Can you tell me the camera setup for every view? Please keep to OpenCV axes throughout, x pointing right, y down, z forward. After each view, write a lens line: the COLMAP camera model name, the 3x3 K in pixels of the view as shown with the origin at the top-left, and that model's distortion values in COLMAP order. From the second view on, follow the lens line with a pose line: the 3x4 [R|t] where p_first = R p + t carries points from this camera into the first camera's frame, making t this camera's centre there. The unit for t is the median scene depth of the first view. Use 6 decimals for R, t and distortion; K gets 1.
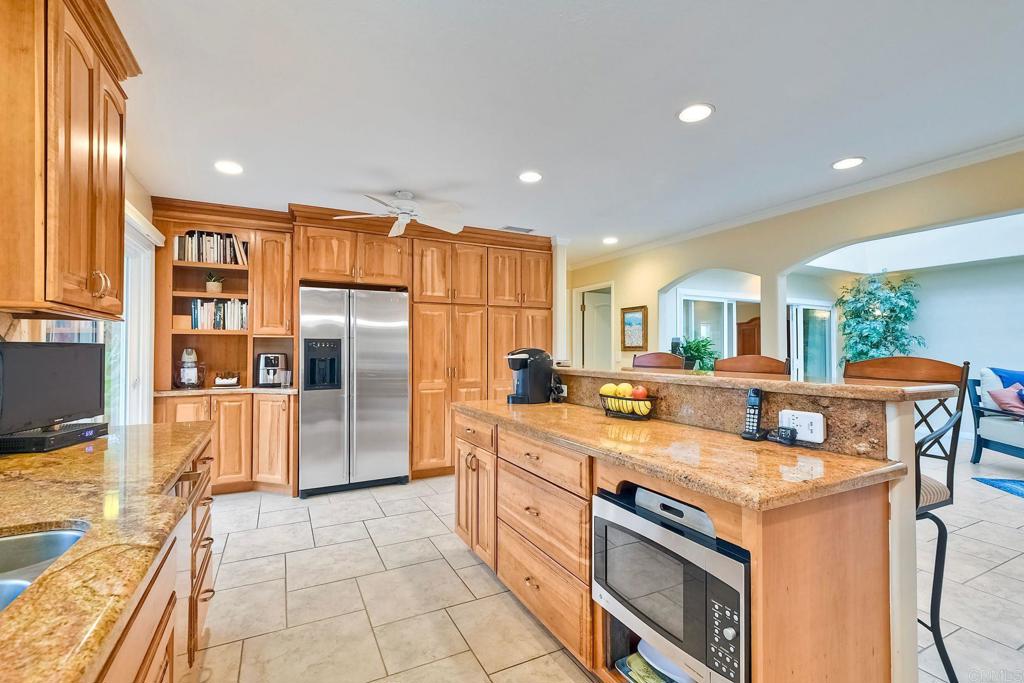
lens RADIAL K [[469.5, 0, 513.0], [0, 469.5, 353.8], [0, 0, 1]] dist [-0.000671, 0.000196]
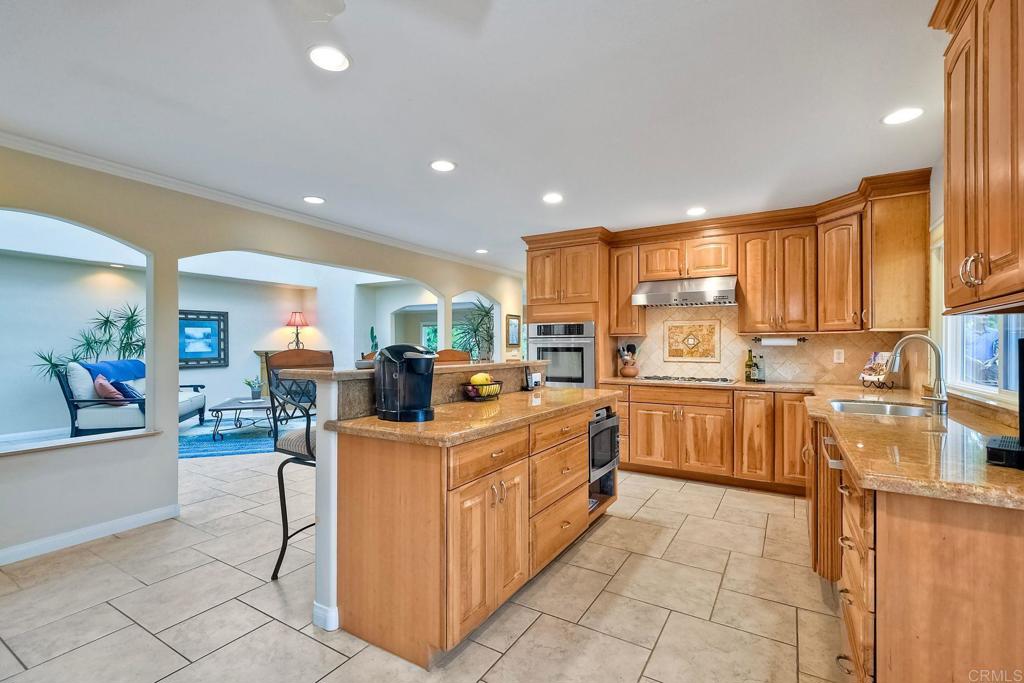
lens RADIAL K [[456.8, 0, 524.0], [0, 456.8, 345.0], [0, 0, 1]] dist [-0.001172, -0.000049]
pose [[-0.542263, -0.000803, 0.840209, -0.894961], [0.003914, 0.999986, 0.003481, -0.016691], [-0.840200, 0.005176, -0.542252, 1.658108]]
